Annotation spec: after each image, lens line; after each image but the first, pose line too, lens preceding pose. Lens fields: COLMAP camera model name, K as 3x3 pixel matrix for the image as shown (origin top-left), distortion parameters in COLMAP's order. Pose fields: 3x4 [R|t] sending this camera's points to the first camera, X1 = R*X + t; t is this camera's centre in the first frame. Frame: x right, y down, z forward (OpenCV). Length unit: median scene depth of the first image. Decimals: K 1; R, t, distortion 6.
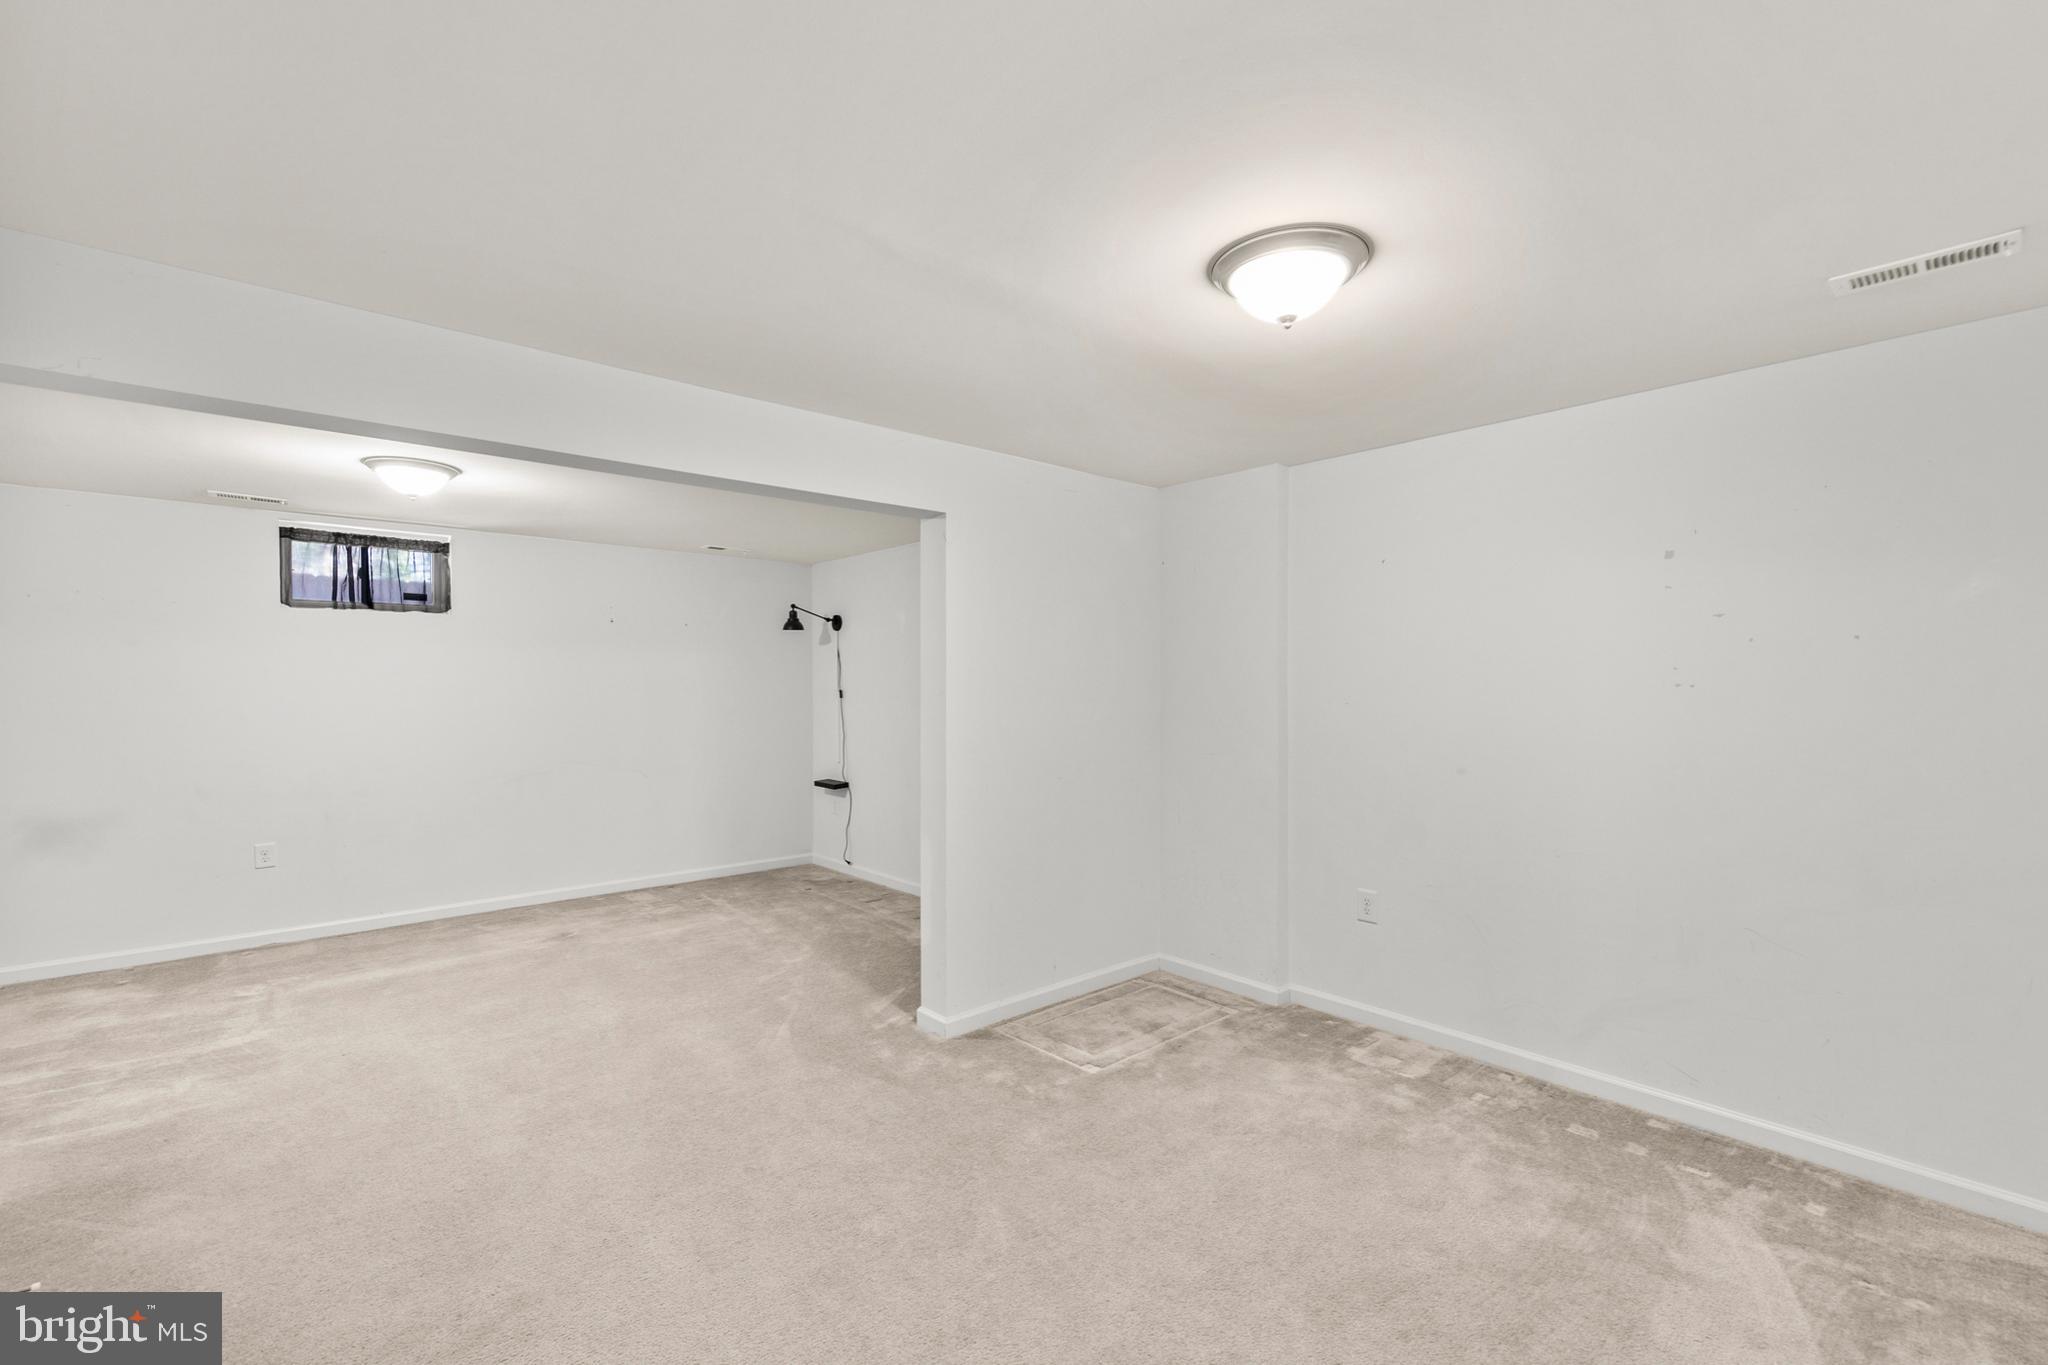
lens RADIAL K [[882.2, 0, 1017.0], [0, 882.2, 681.6], [0, 0, 1]] dist [0.004270, 0.000602]
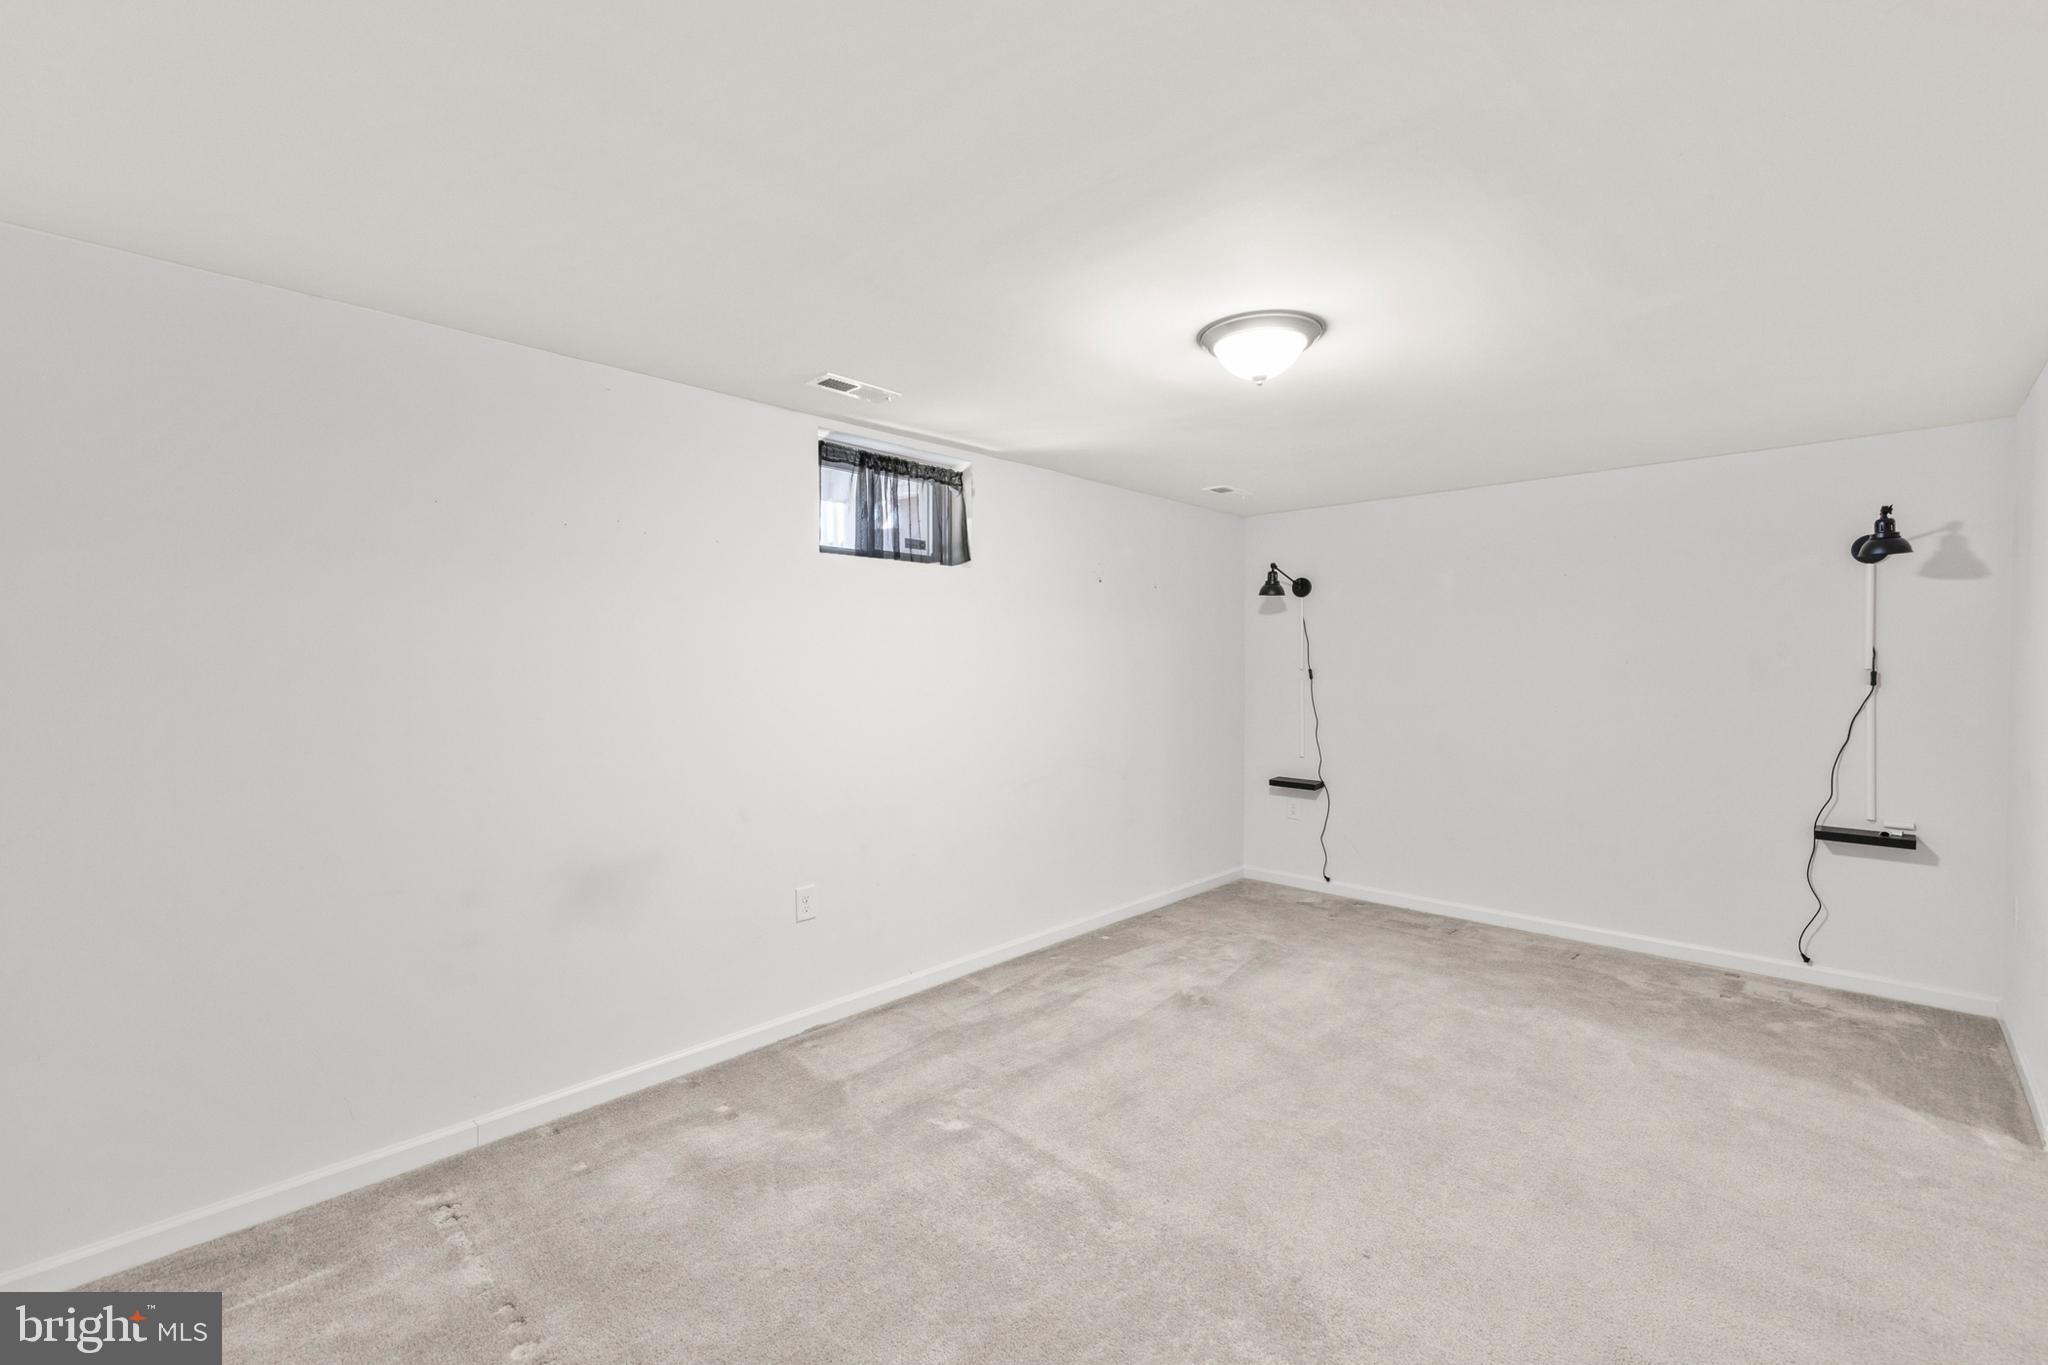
lens RADIAL K [[882.2, 0, 1028.7], [0, 882.2, 670.2], [0, 0, 1]] dist [0.004270, 0.000602]
pose [[0.995697, 0.001555, 0.092660, -0.658024], [-0.002809, 0.999906, 0.013399, 0.000366], [-0.092631, -0.013602, 0.995608, 0.252882]]
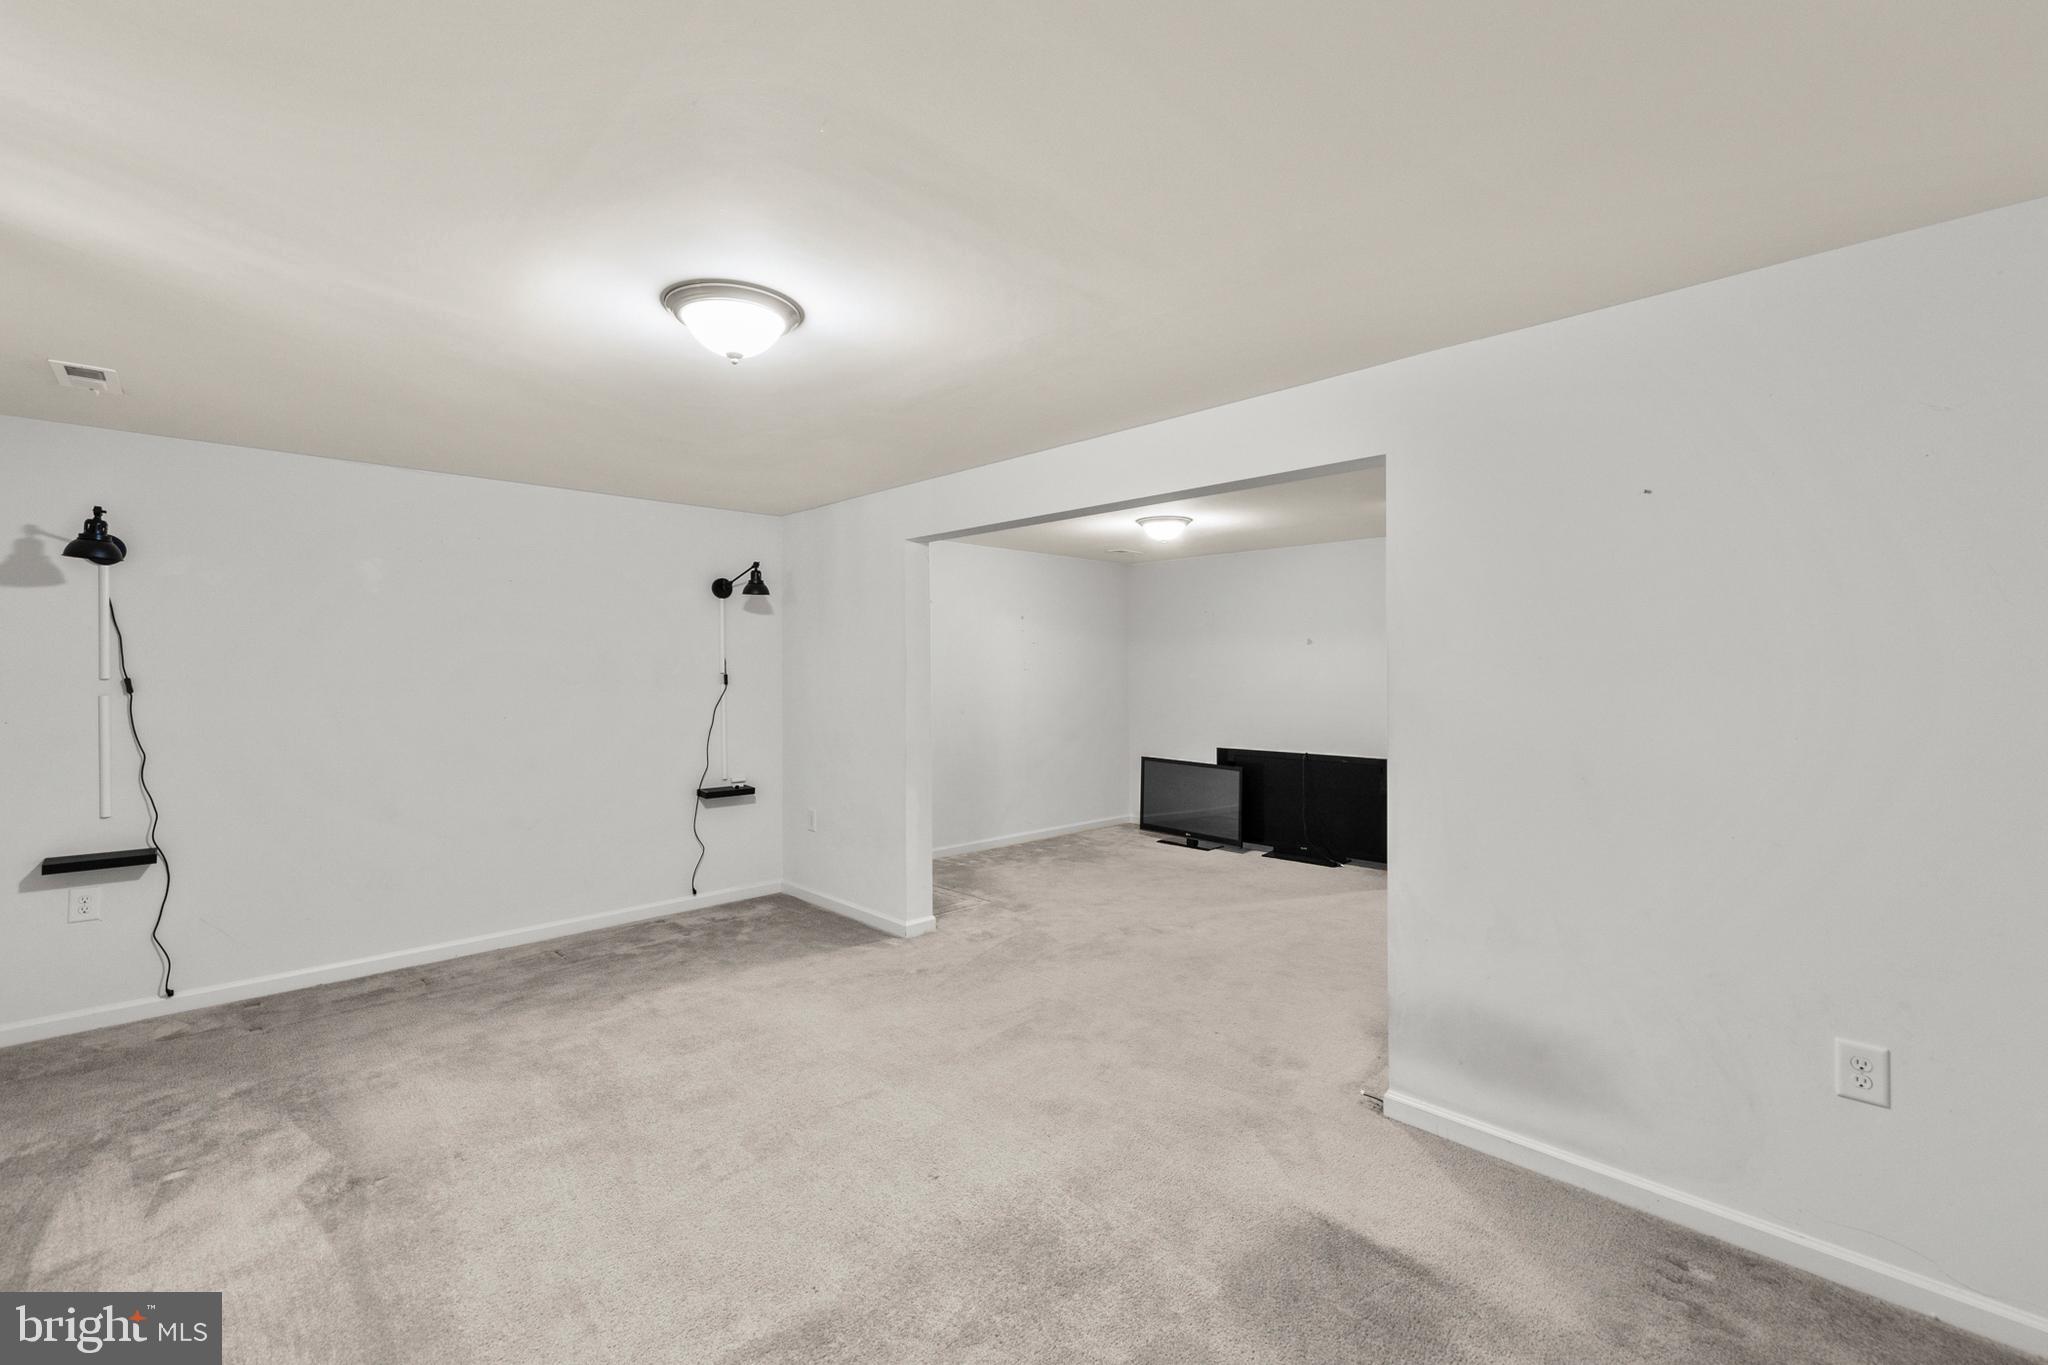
lens RADIAL K [[882.2, 0, 1021.6], [0, 882.2, 667.8], [0, 0, 1]] dist [0.004270, 0.000602]
pose [[-0.052377, 0.002154, 0.998625, -0.929034], [-0.003693, 0.999990, -0.002351, 0.002922], [-0.998621, -0.003811, -0.052369, 0.604038]]
